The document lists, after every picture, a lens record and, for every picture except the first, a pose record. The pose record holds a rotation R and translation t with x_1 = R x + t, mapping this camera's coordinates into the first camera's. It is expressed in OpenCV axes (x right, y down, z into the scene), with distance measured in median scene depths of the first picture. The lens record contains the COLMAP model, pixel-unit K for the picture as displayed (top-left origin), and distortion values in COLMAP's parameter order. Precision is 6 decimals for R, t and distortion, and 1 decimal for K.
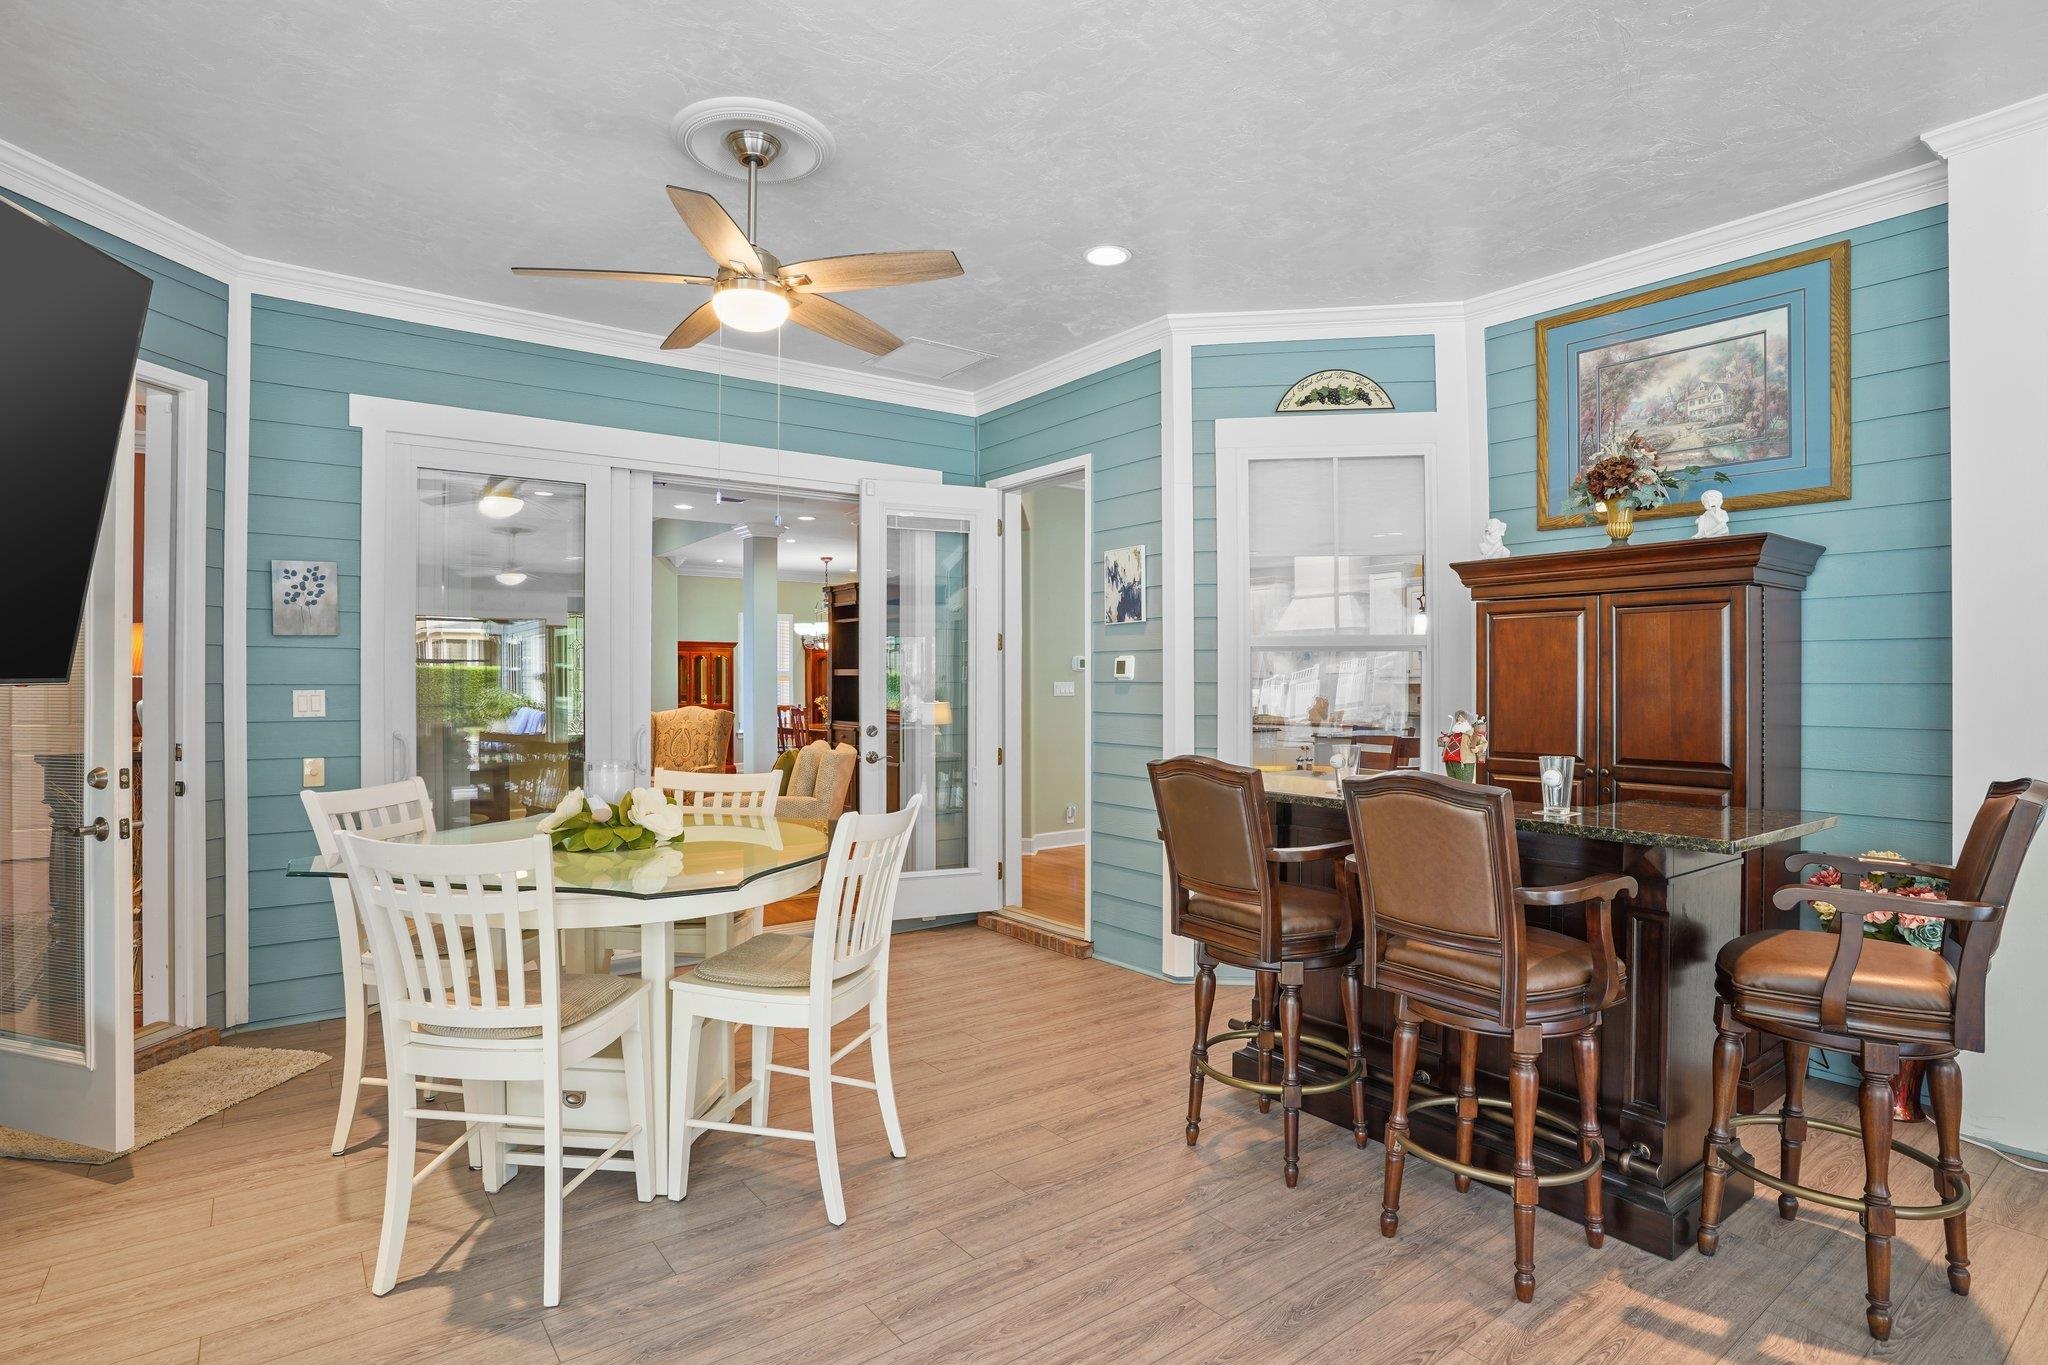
lens RADIAL K [[1020.9, 0, 1018.0], [0, 1020.9, 685.4], [0, 0, 1]] dist [-0.071757, 0.030598]
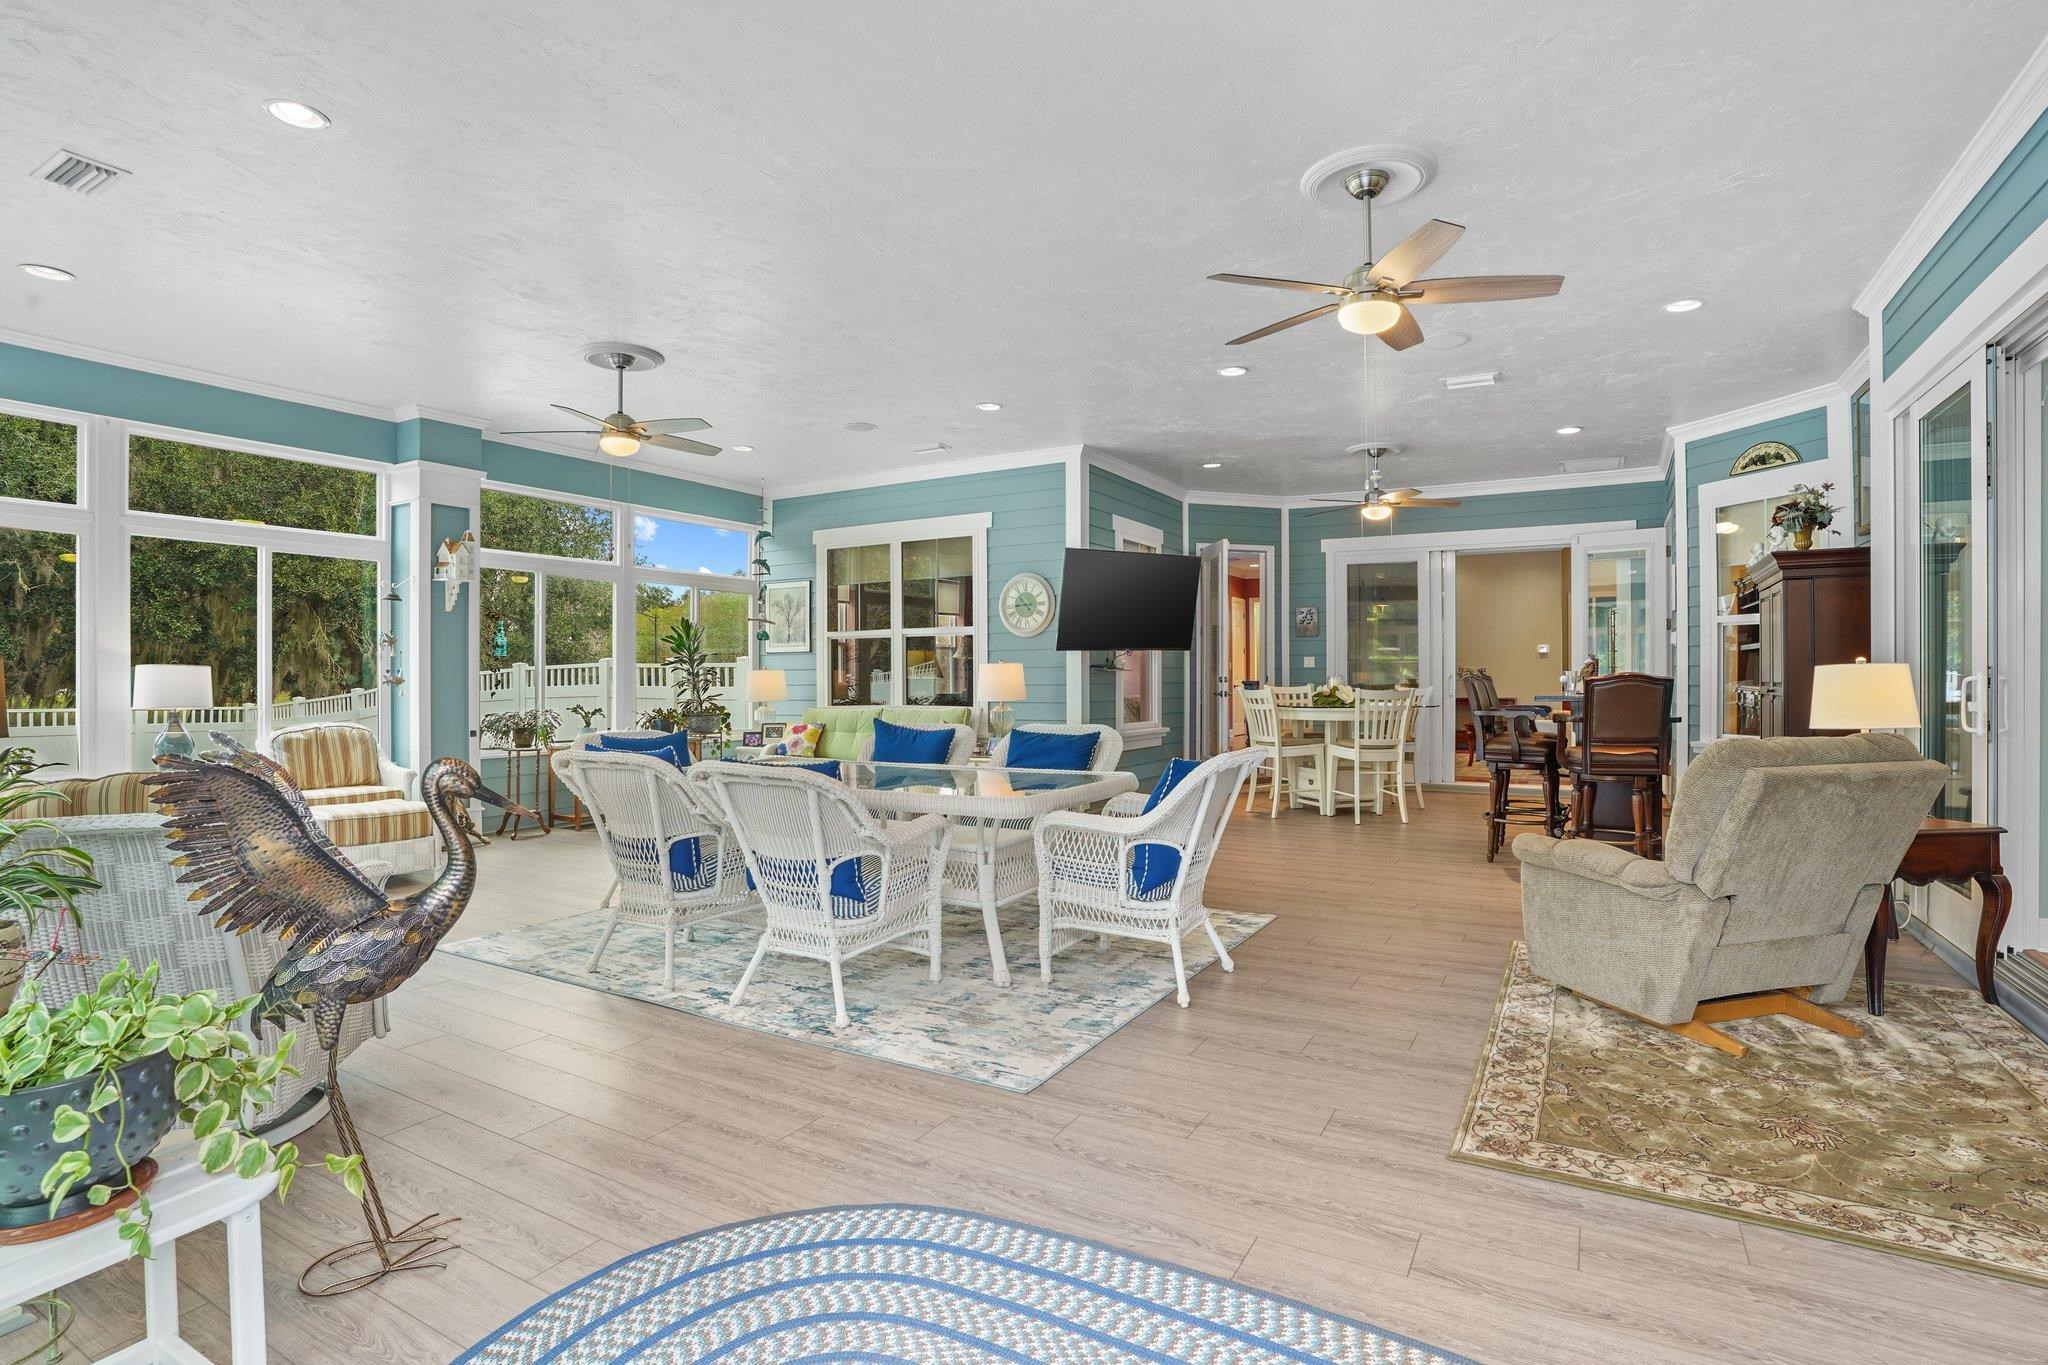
lens RADIAL K [[1020.9, 0, 1023.2], [0, 1020.9, 678.0], [0, 0, 1]] dist [-0.071757, 0.030598]
pose [[0.396807, 0.002613, -0.917898, 1.278956], [0.001464, 0.999993, 0.003480, 0.044317], [0.917901, -0.002725, 0.396801, -0.665615]]
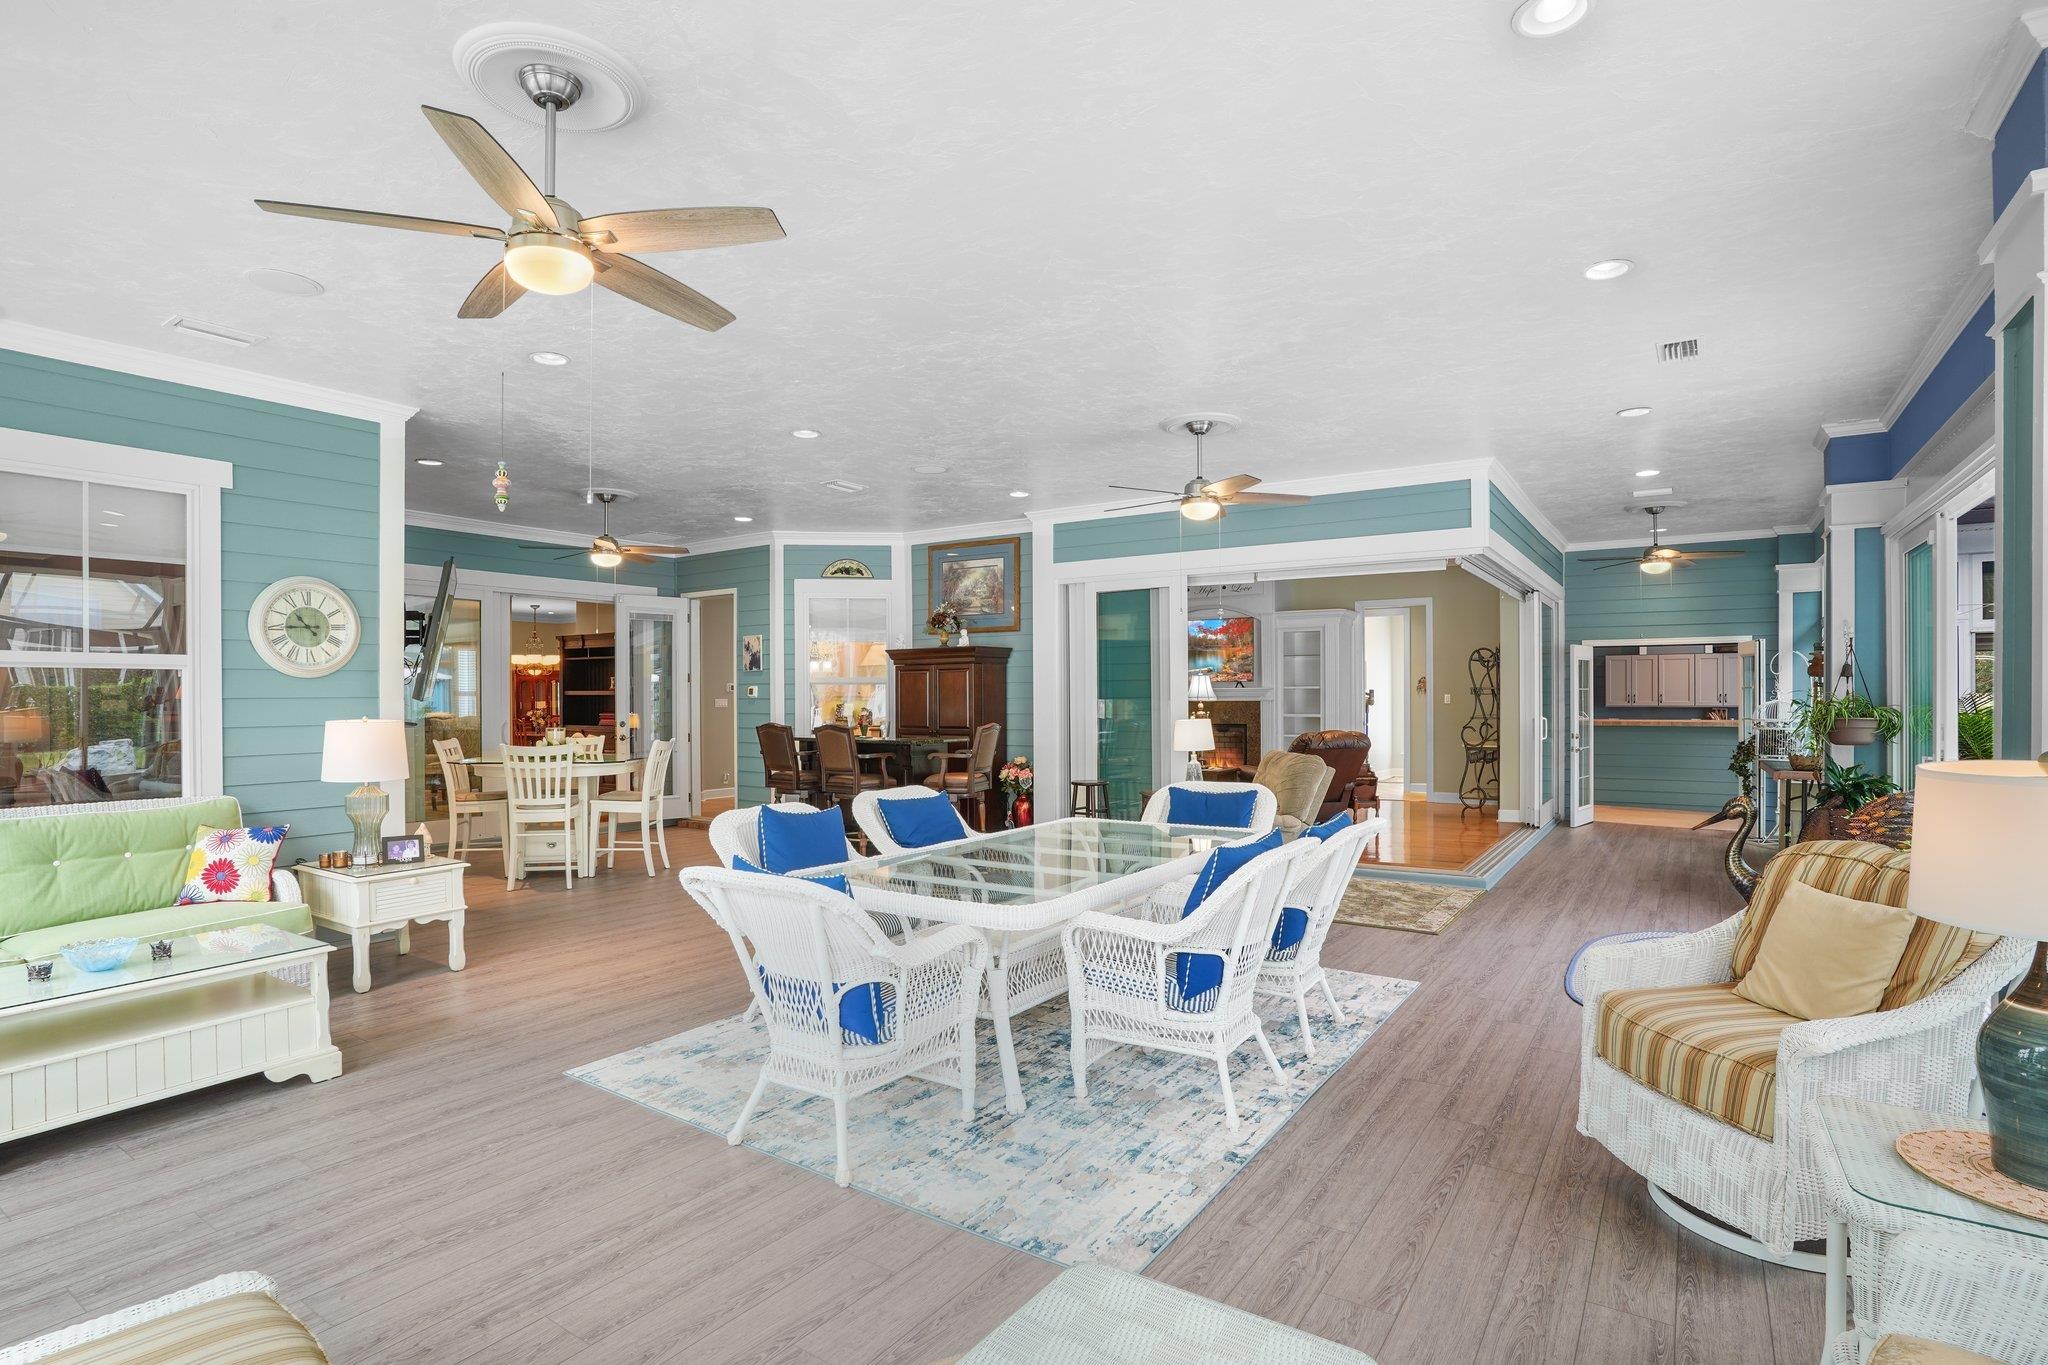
lens RADIAL K [[1020.9, 0, 1018.9], [0, 1020.9, 714.5], [0, 0, 1]] dist [-0.071757, 0.030598]
pose [[0.943739, -0.008789, 0.330574, -0.079175], [0.004652, 0.999901, 0.013304, 0.004942], [-0.330658, -0.011018, 0.943686, -1.288127]]
